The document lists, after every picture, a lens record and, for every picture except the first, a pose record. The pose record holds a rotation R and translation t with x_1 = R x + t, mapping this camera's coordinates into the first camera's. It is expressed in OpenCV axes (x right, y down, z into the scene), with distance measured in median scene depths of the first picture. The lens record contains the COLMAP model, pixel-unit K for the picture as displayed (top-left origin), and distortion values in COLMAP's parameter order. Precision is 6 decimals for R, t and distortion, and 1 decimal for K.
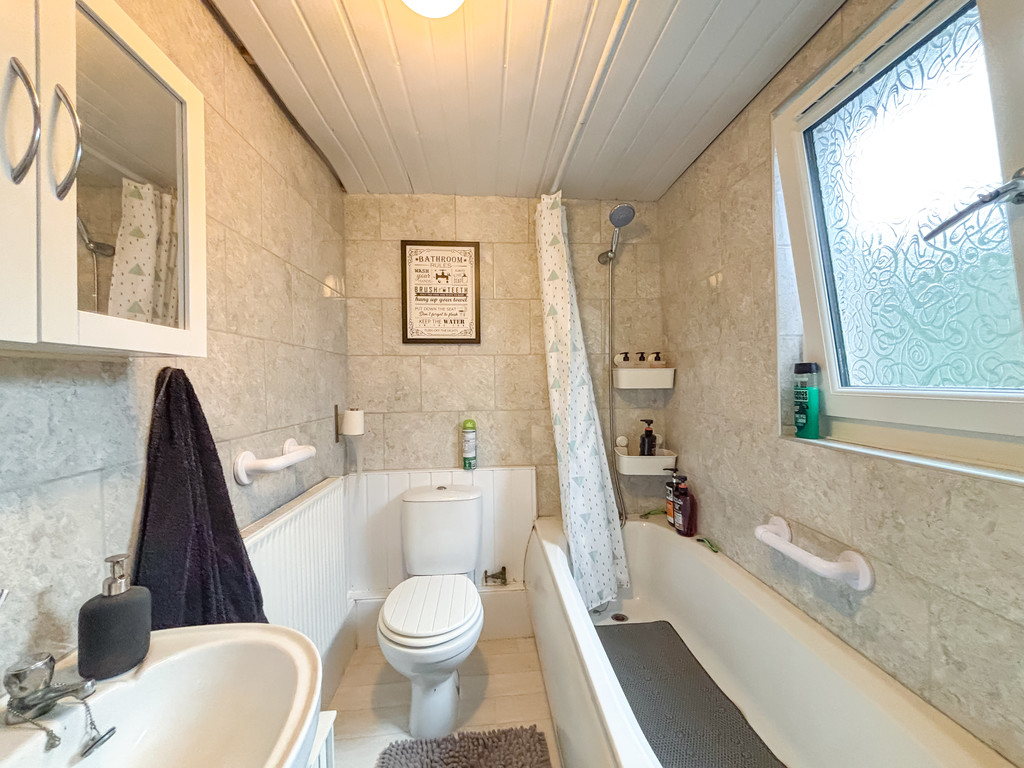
lens RADIAL K [[416.3, 0, 511.4], [0, 416.3, 384.9], [0, 0, 1]] dist [0.006066, -0.000633]
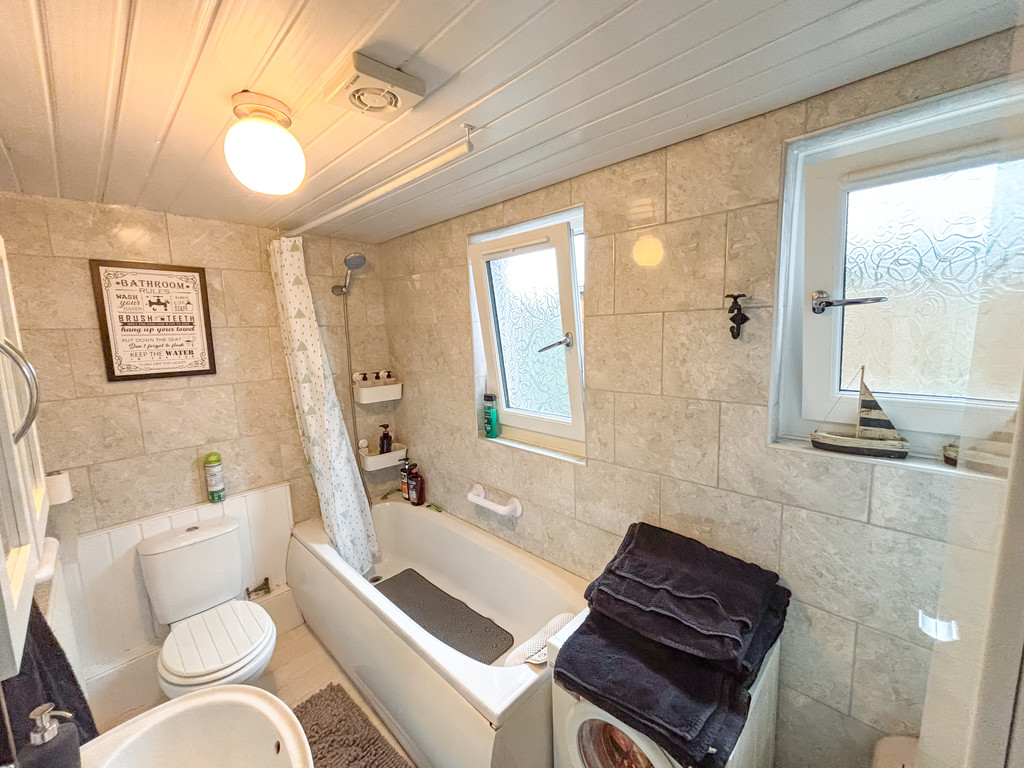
lens RADIAL K [[416.3, 0, 511.9], [0, 416.3, 388.2], [0, 0, 1]] dist [0.006066, -0.000633]
pose [[0.744596, -0.097565, 0.660347, -0.222815], [0.020232, 0.992105, 0.123767, -0.185785], [-0.667209, -0.078796, 0.740691, -0.204079]]
